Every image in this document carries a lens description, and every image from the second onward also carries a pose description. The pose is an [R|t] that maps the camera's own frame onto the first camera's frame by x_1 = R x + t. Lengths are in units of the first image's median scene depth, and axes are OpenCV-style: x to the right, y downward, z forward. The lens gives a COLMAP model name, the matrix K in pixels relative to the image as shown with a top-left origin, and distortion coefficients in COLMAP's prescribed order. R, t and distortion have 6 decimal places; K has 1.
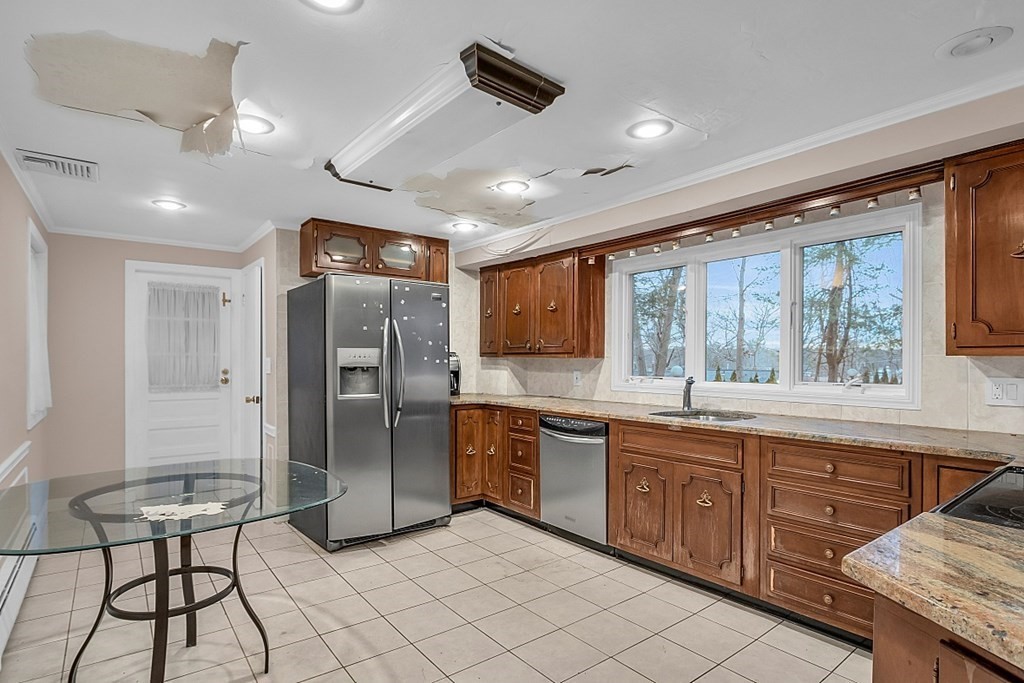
lens RADIAL K [[542.2, 0, 522.8], [0, 542.2, 361.6], [0, 0, 1]] dist [-0.006695, -0.000206]
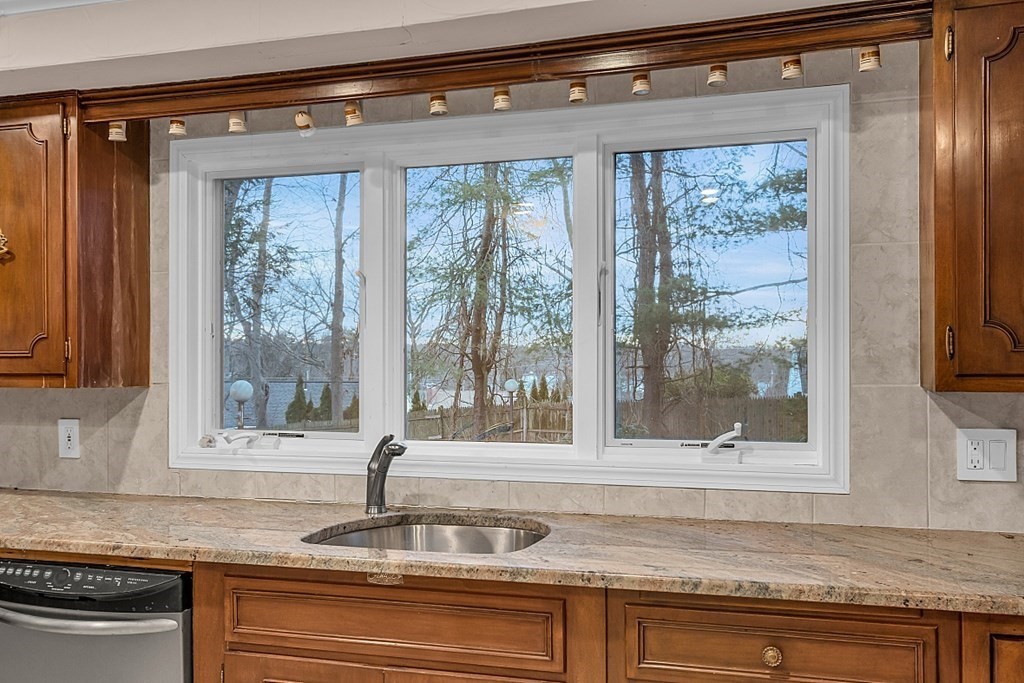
lens RADIAL K [[949.1, 0, 516.1], [0, 949.1, 369.0], [0, 0, 1]] dist [0.002539, 0.008777]
pose [[0.829062, -0.007705, 0.559104, -0.017414], [0.004715, 0.999966, 0.006788, -0.028045], [-0.559137, -0.002991, 0.829070, 0.348071]]
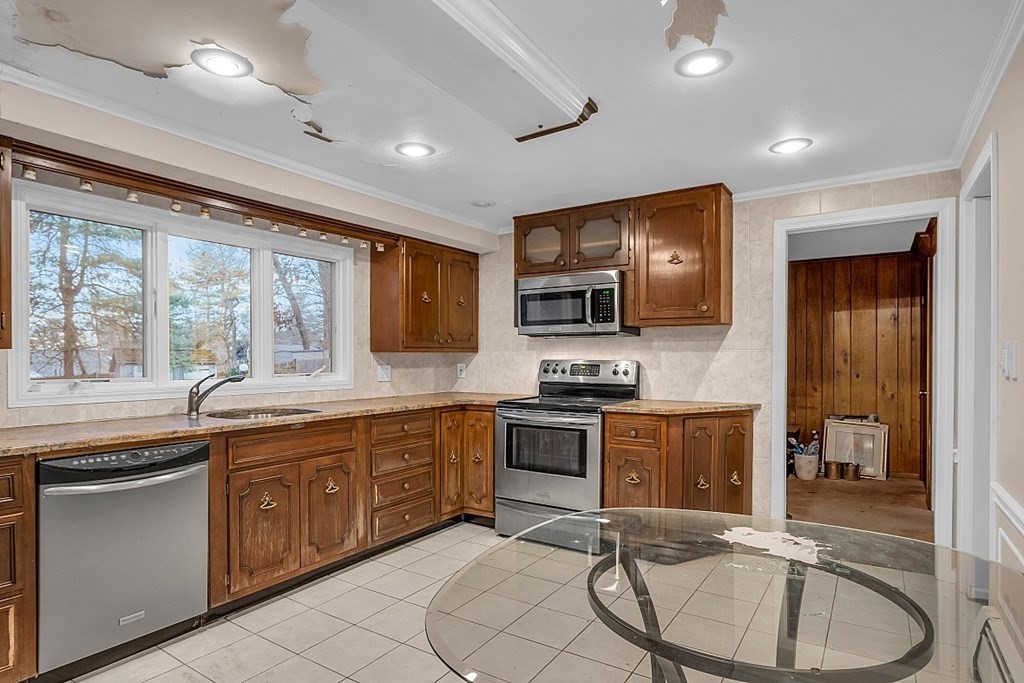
lens RADIAL K [[542.2, 0, 522.8], [0, 542.2, 361.6], [0, 0, 1]] dist [-0.006695, -0.000206]
pose [[-0.329250, -0.005292, 0.944228, -0.659239], [0.006431, 0.999949, 0.007847, 0.005649], [-0.944221, 0.008656, -0.329199, 0.843668]]
